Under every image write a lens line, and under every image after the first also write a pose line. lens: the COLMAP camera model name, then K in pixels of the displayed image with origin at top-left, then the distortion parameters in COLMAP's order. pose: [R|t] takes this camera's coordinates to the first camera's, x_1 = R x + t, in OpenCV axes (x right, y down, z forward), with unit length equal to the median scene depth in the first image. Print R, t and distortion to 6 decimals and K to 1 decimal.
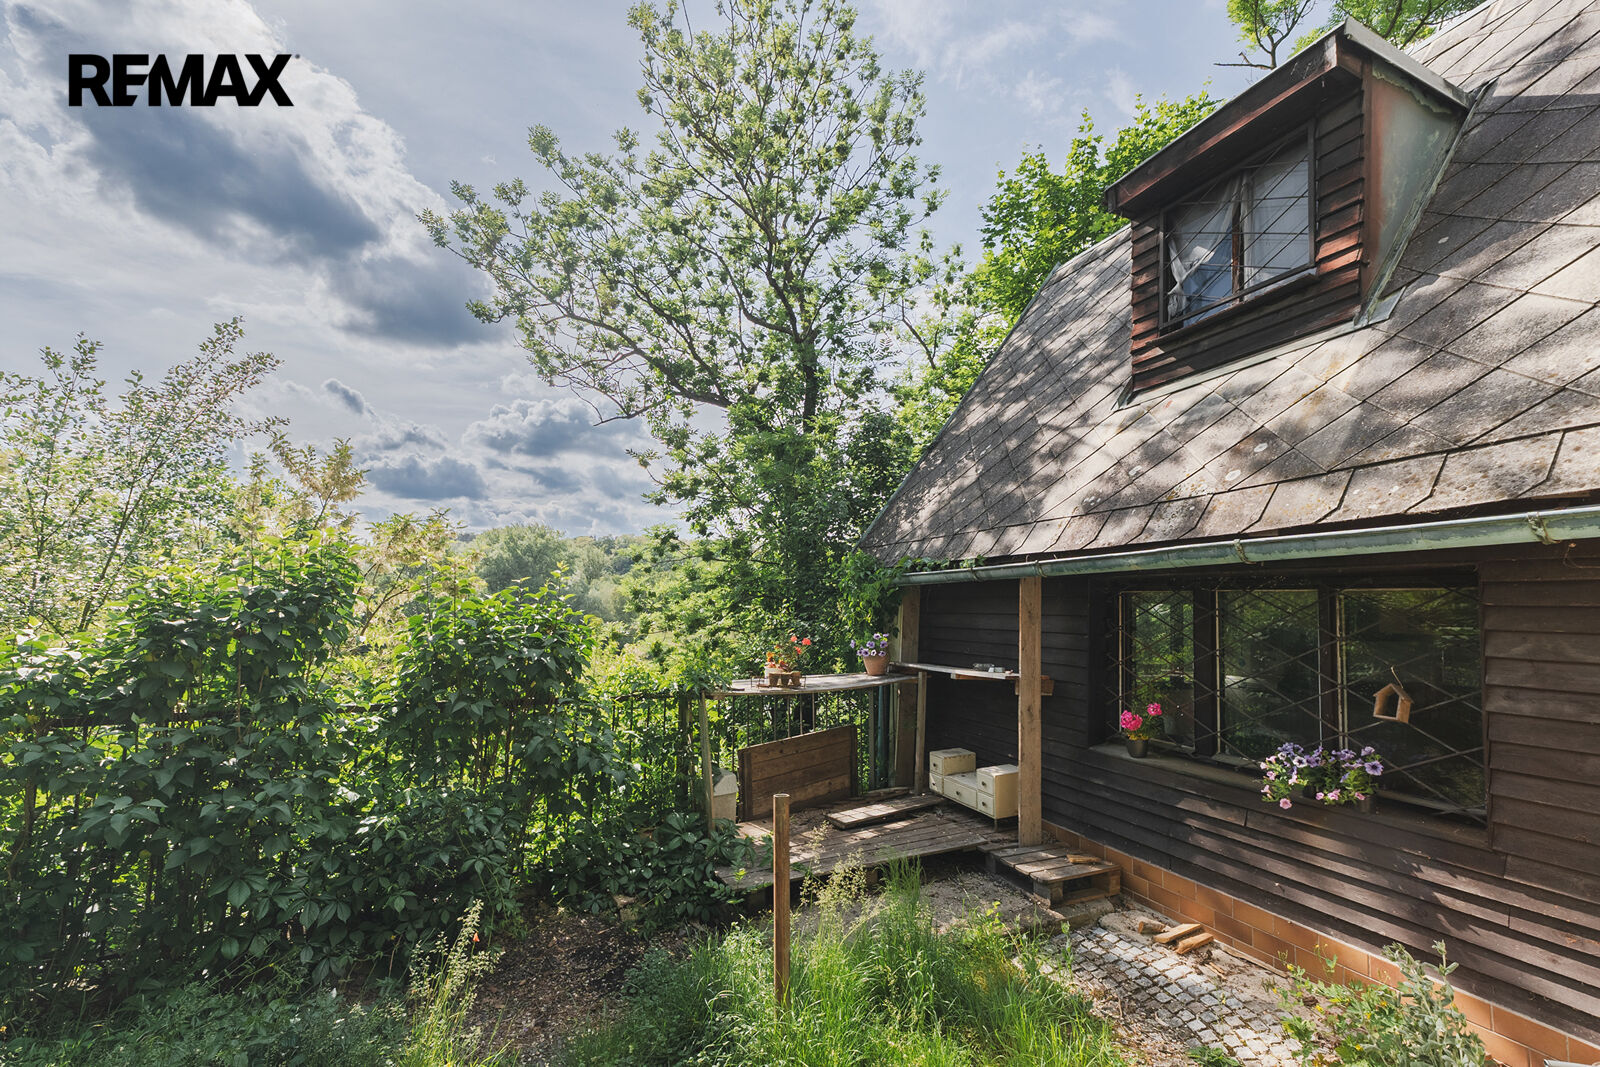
lens RADIAL K [[687.4, 0, 804.1], [0, 687.4, 570.0], [0, 0, 1]] dist [0.001694, 0.000691]
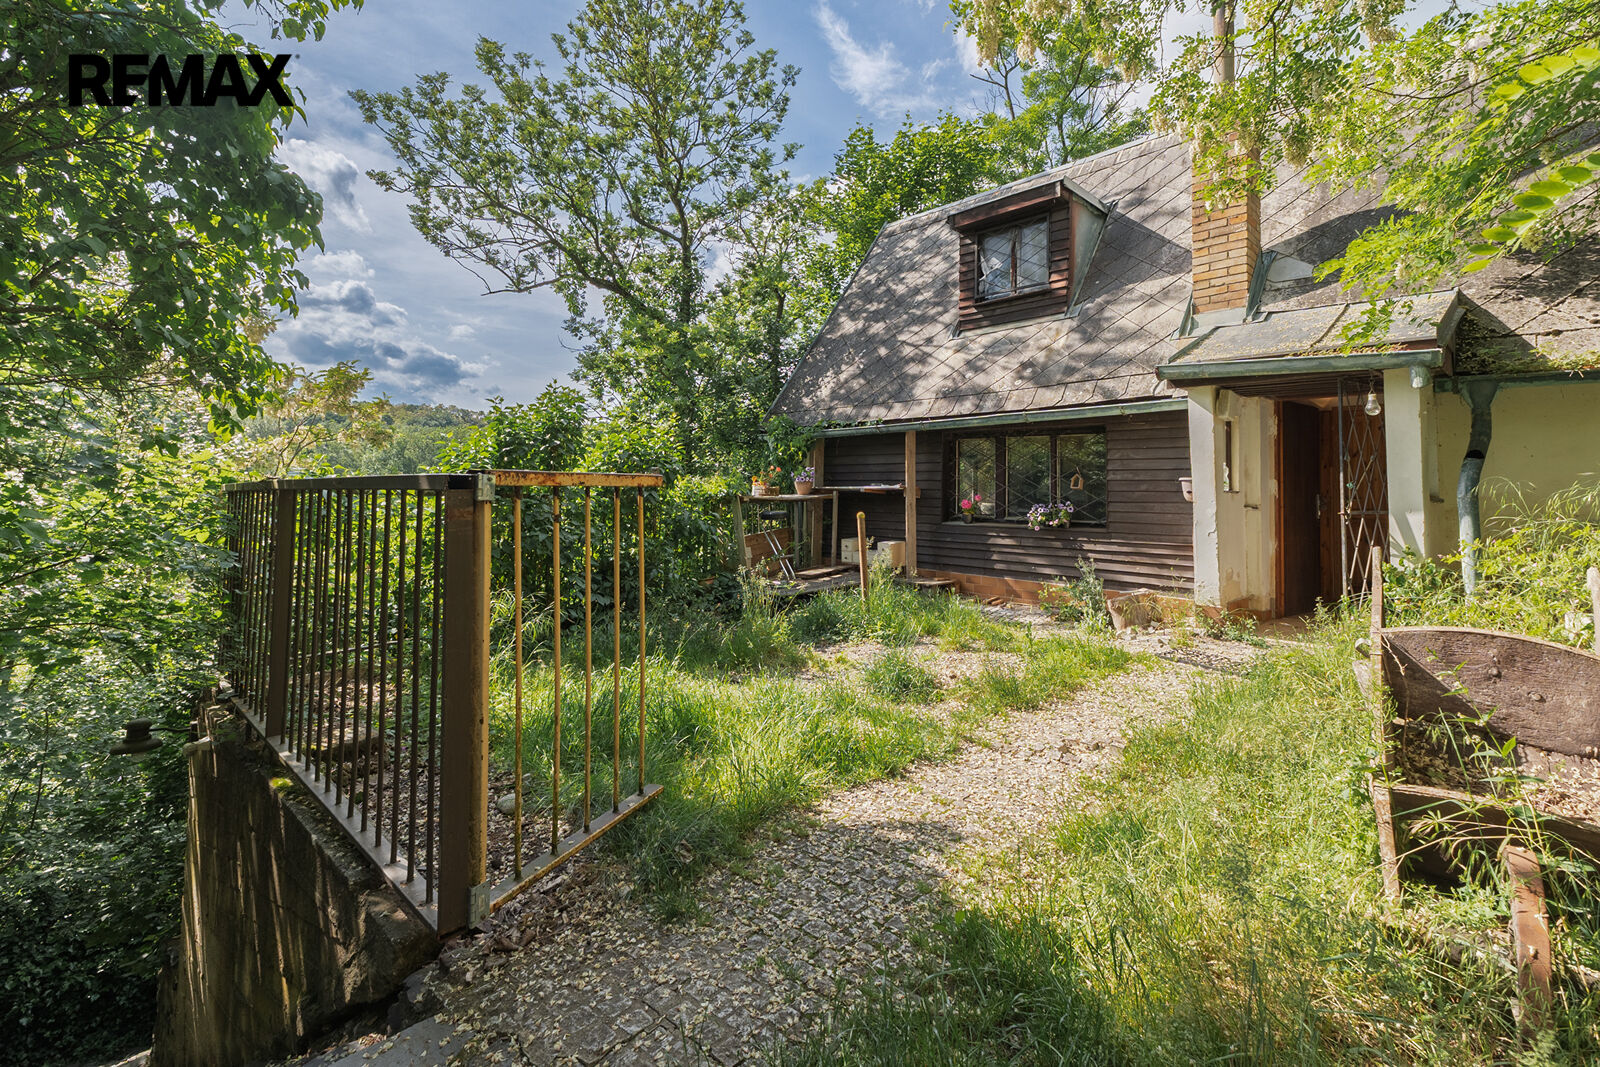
lens RADIAL K [[723.1, 0, 797.7], [0, 723.1, 451.8], [0, 0, 1]] dist [0.019695, -0.000029]
pose [[0.932631, 0.012910, 0.360601, -0.632797], [-0.016547, 0.999839, 0.007001, 0.056327], [-0.360452, -0.012496, 0.932694, -0.658485]]
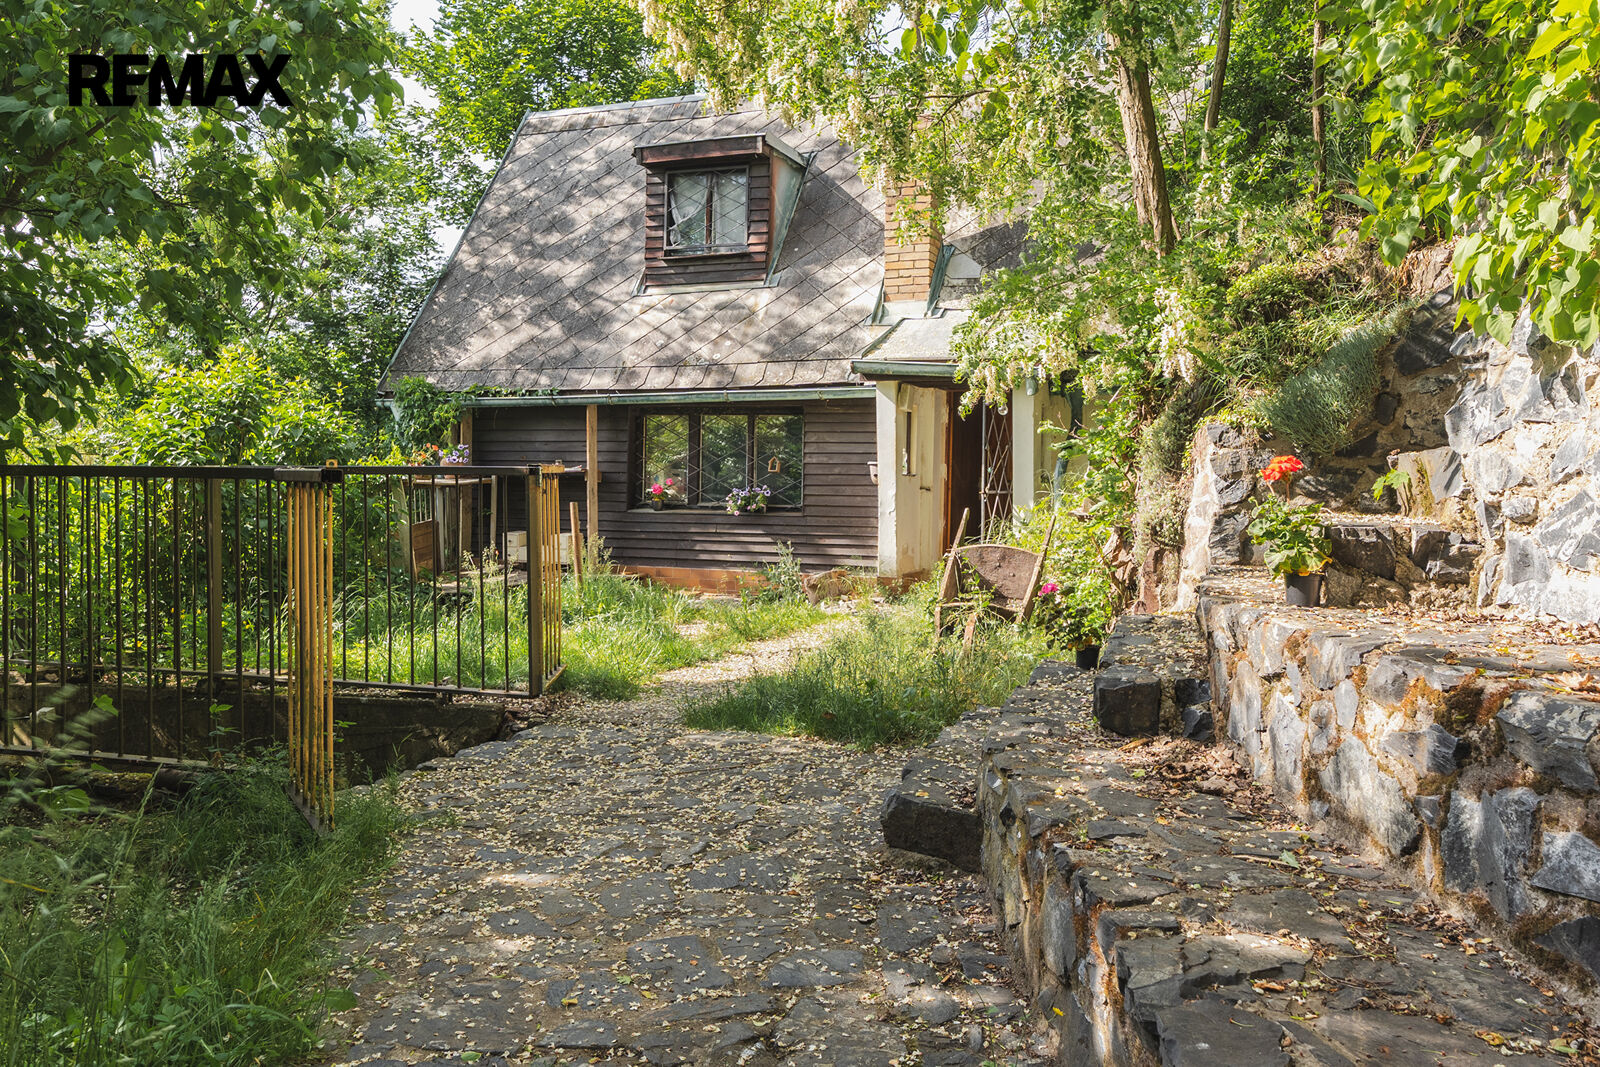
lens RADIAL K [[1253.0, 0, 804.6], [0, 1253.0, 510.3], [0, 0, 1]] dist [-0.002336, 0.002245]
pose [[0.697891, -0.027845, 0.715663, -1.363878], [-0.041339, 0.996012, 0.079066, 0.005627], [-0.715010, -0.084764, 0.693956, -1.308176]]
